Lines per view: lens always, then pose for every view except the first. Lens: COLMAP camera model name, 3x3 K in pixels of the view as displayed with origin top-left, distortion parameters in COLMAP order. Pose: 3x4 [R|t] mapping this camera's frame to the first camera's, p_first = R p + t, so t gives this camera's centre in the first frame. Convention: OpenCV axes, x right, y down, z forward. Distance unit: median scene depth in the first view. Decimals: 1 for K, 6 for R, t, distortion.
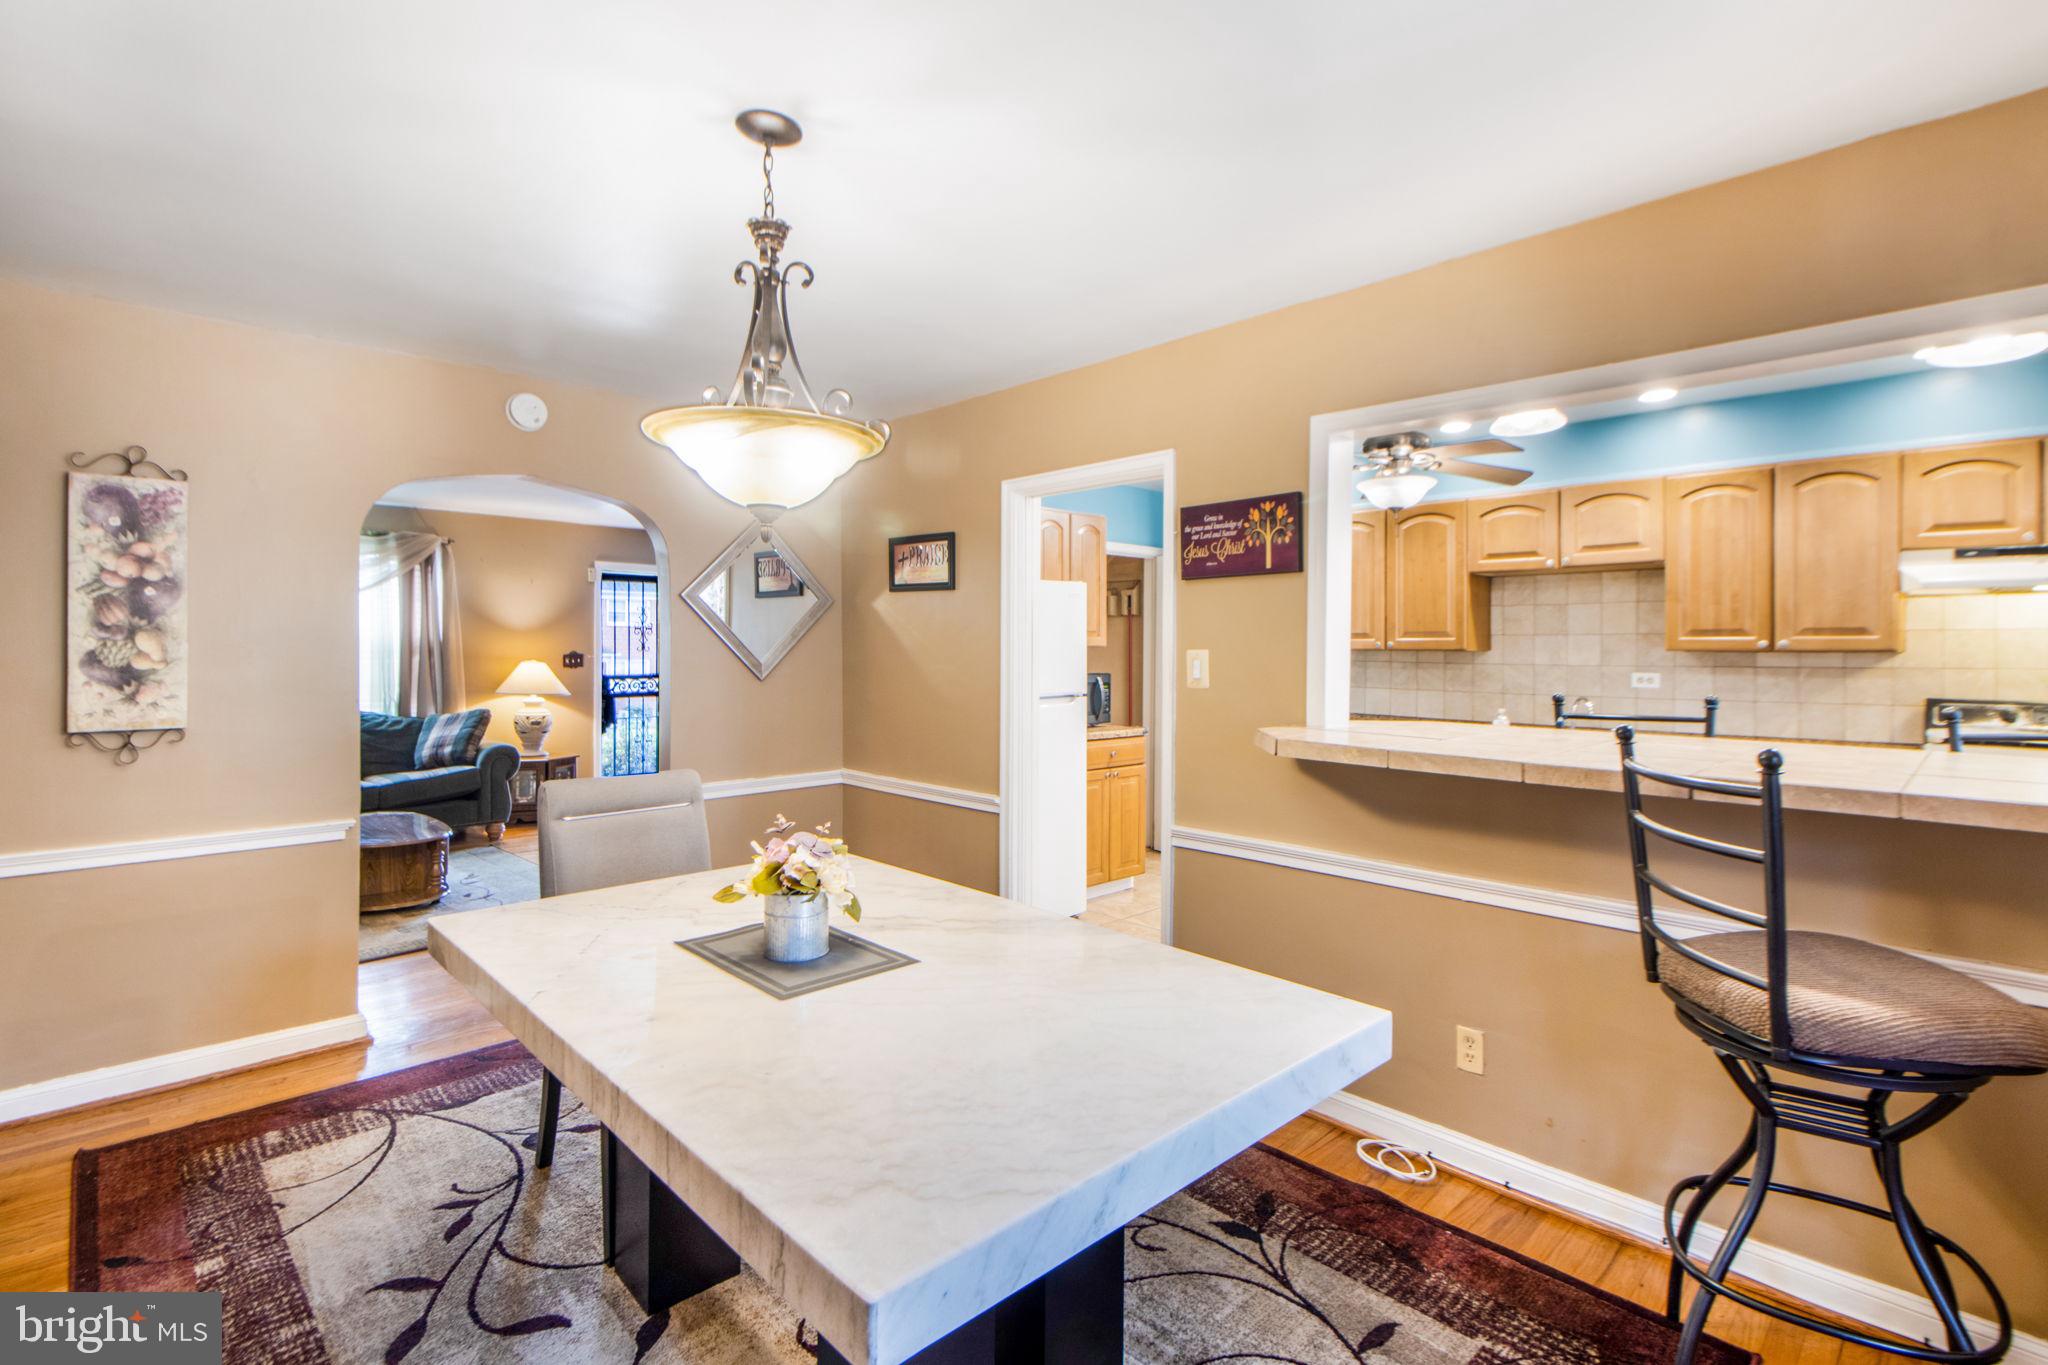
lens RADIAL K [[963.7, 0, 1054.9], [0, 963.7, 655.0], [0, 0, 1]] dist [0.000343, -0.001144]
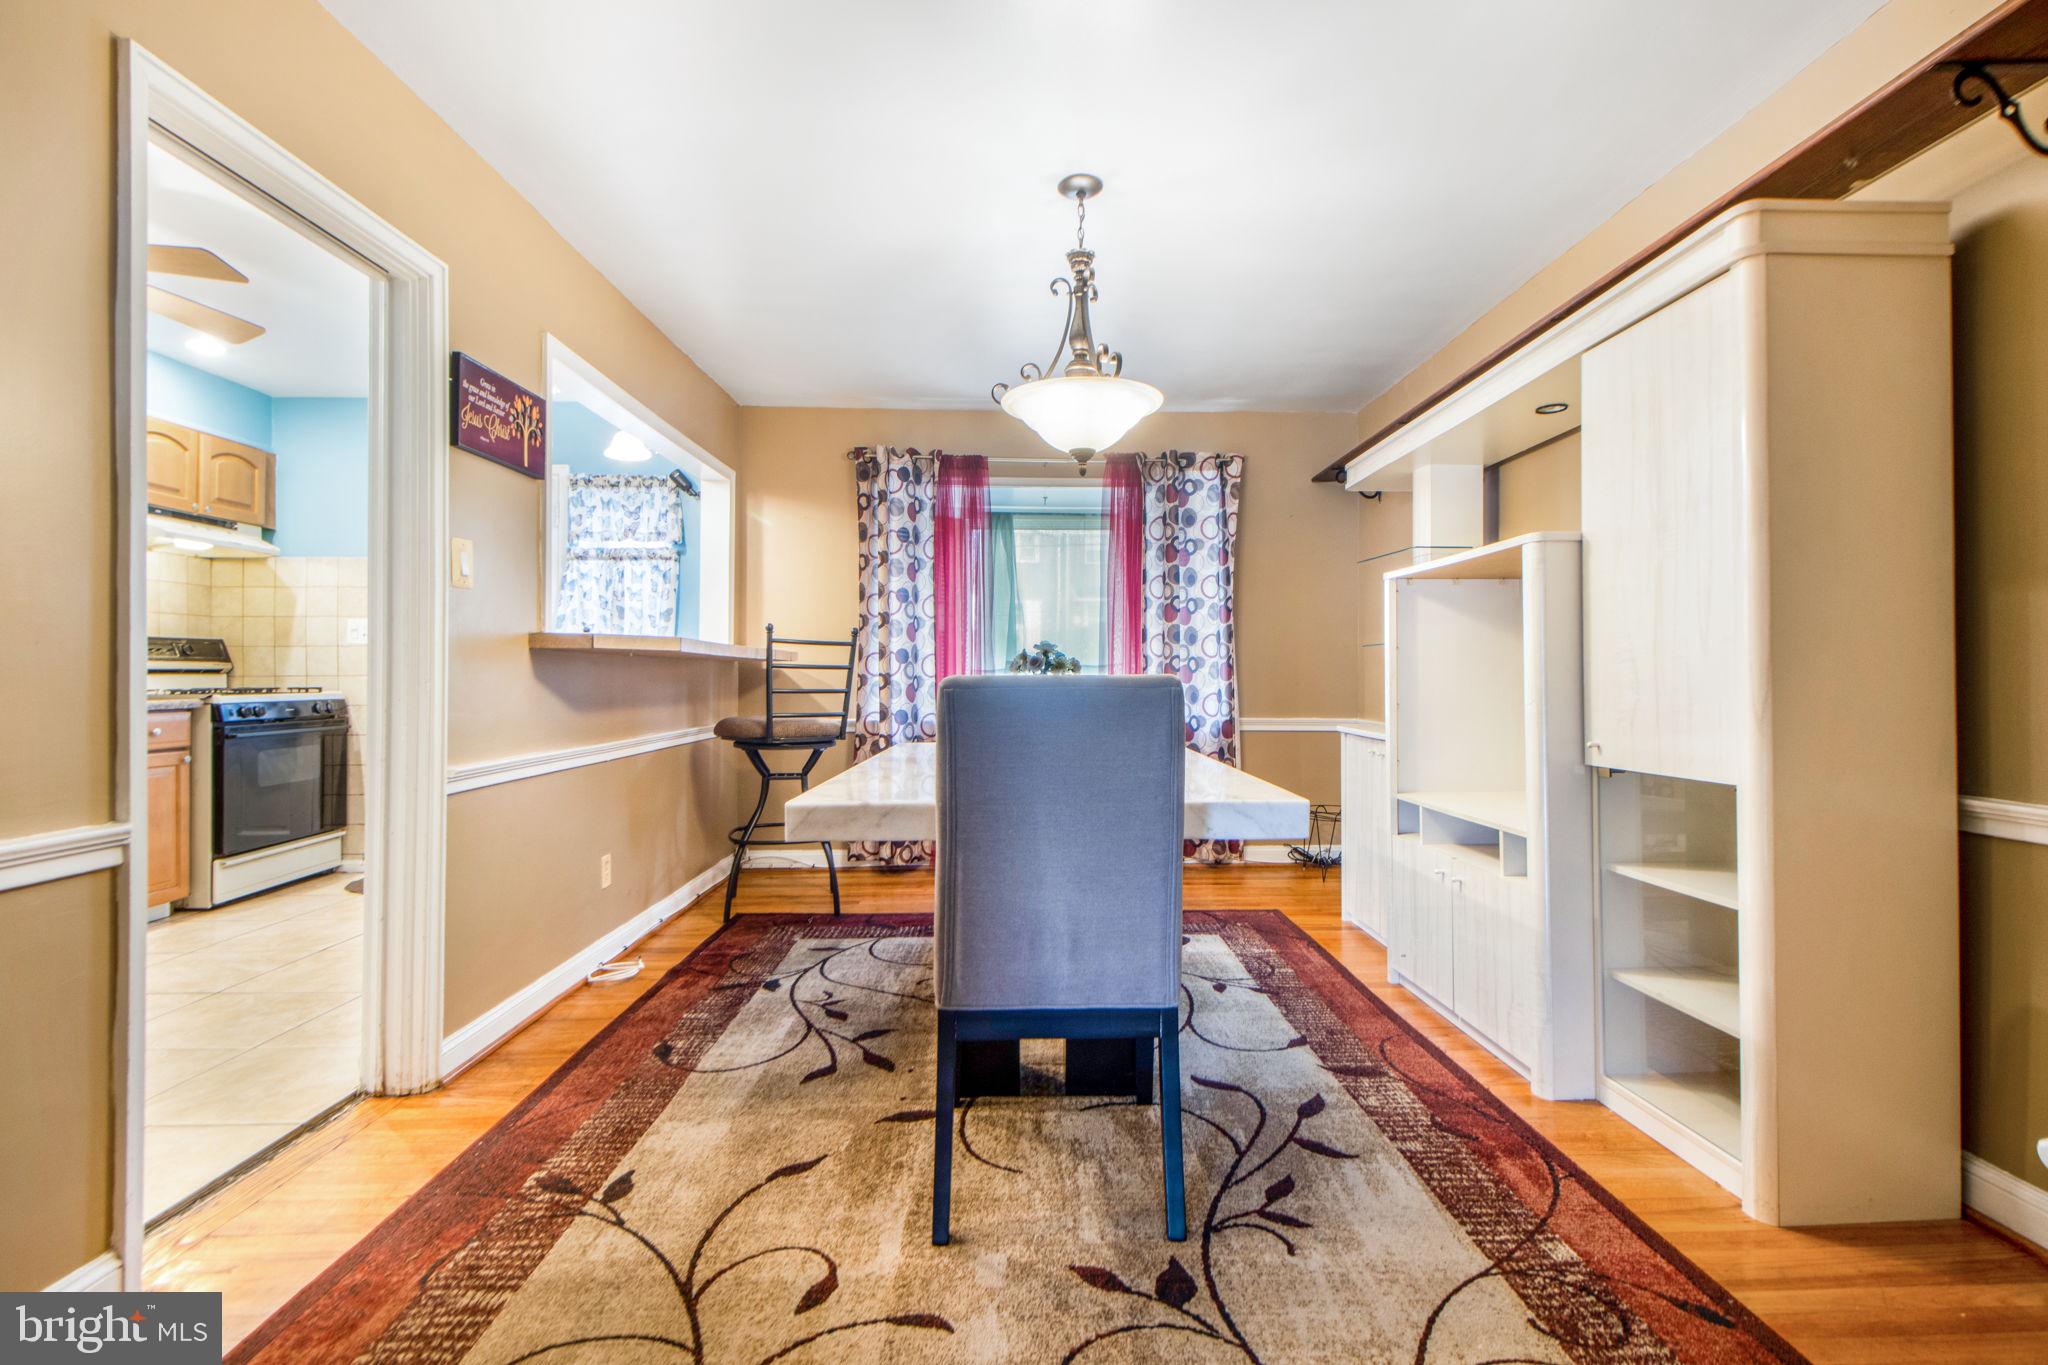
lens RADIAL K [[963.7, 0, 1054.9], [0, 963.7, 655.0], [0, 0, 1]] dist [0.000343, -0.001144]
pose [[-0.740720, 0.011633, 0.671713, -0.947311], [0.005437, 0.999921, -0.011321, 0.130357], [-0.671792, -0.004733, -0.740725, 1.594247]]
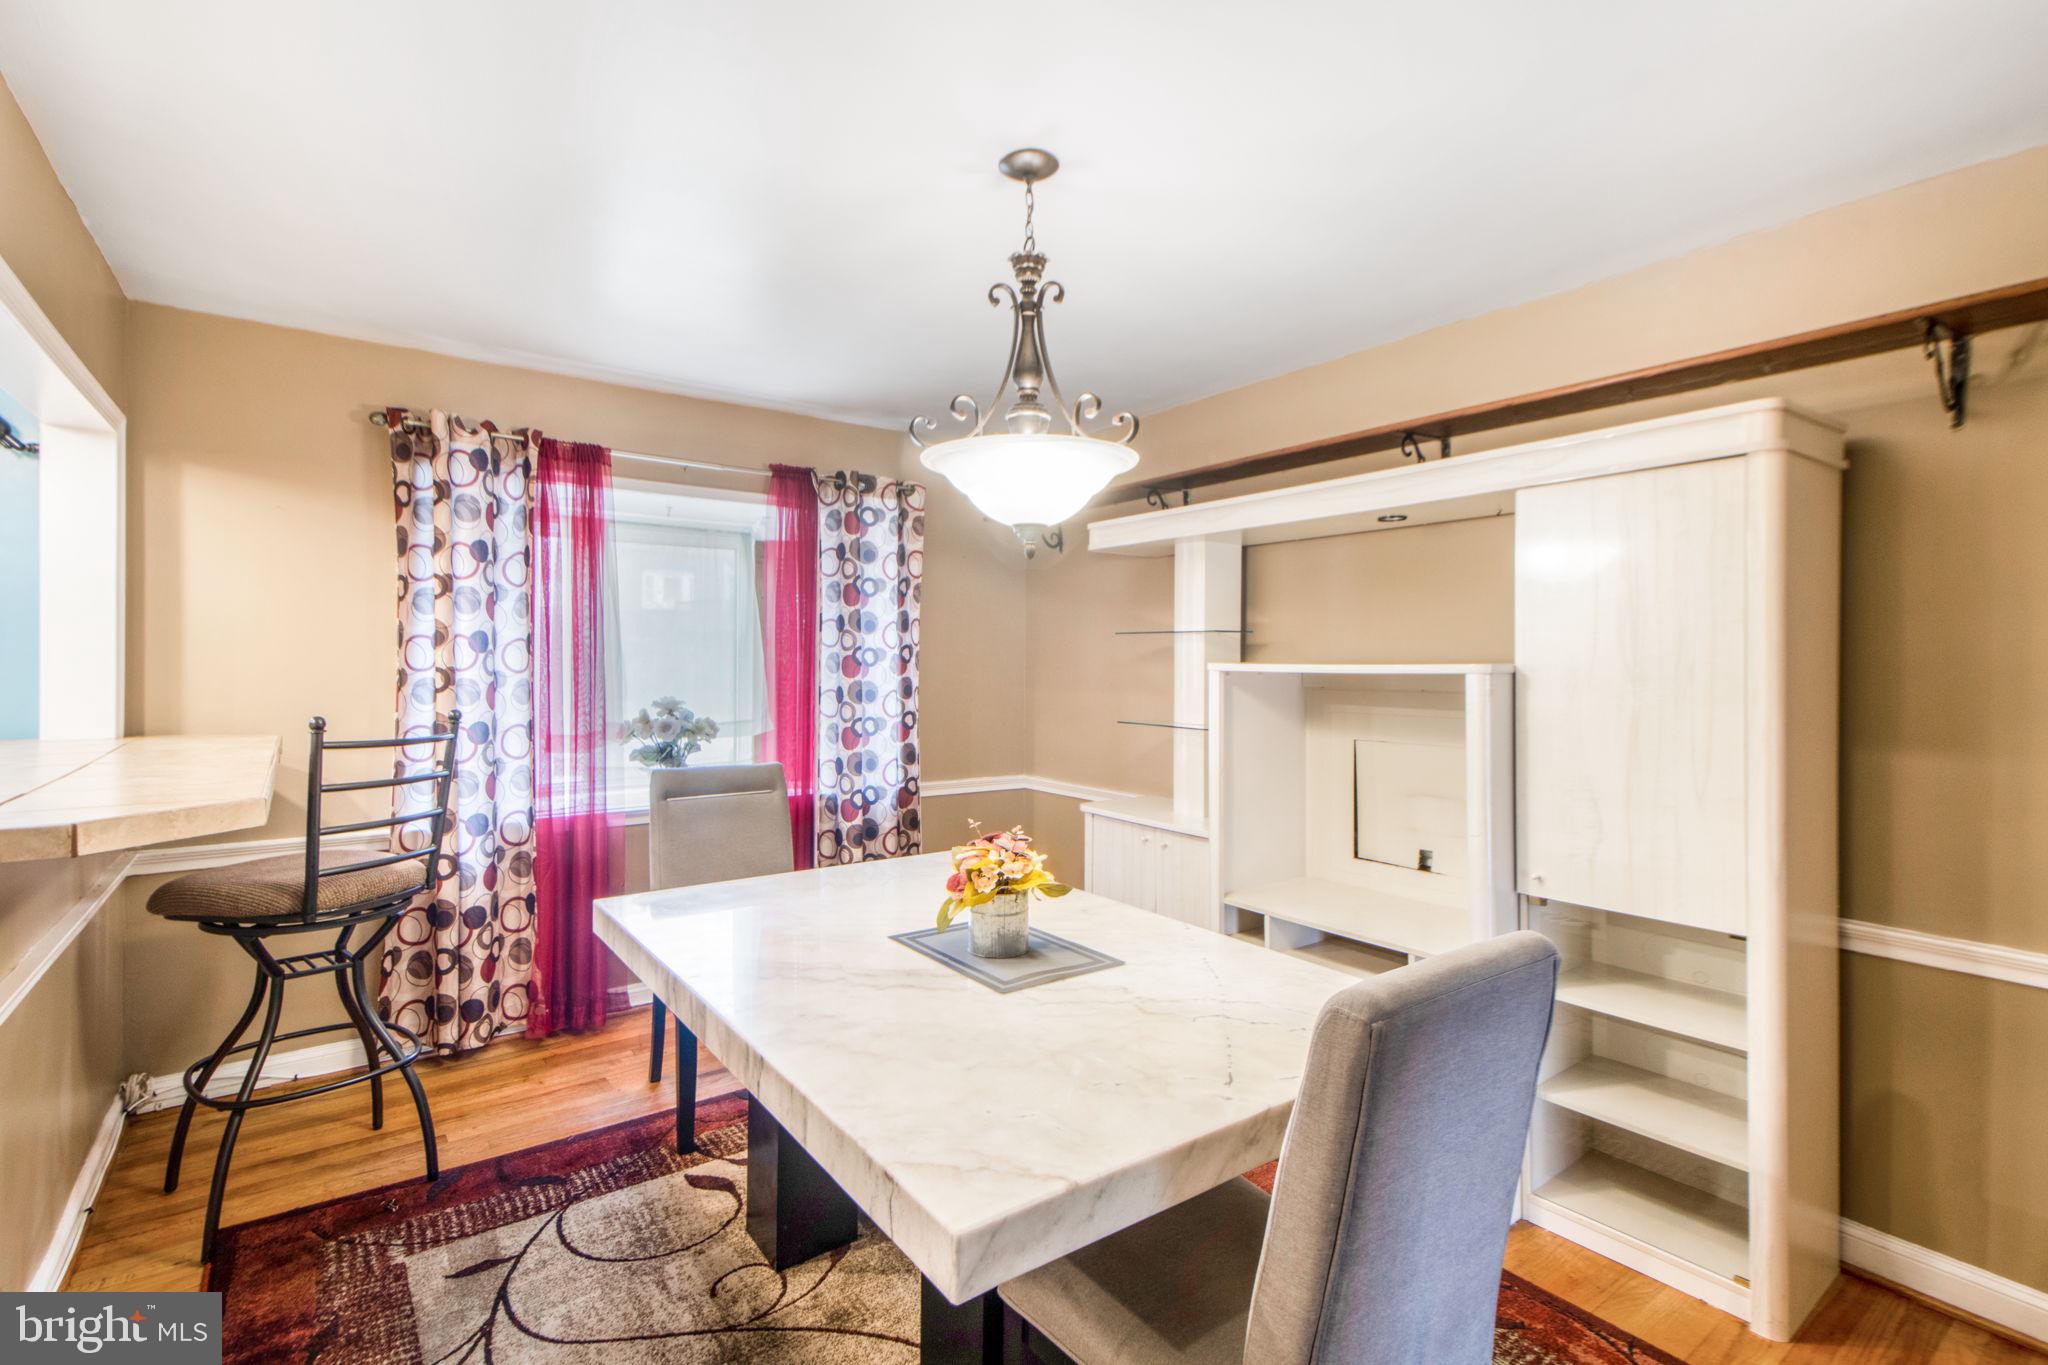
lens RADIAL K [[971.0, 0, 1059.4], [0, 971.0, 654.0], [0, 0, 1]] dist [0.022084, -0.001010]
pose [[-0.992078, -0.009841, 0.125238, -0.358352], [-0.009167, 0.999940, 0.005960, -0.012396], [-0.125289, 0.004765, -0.992109, 1.575424]]
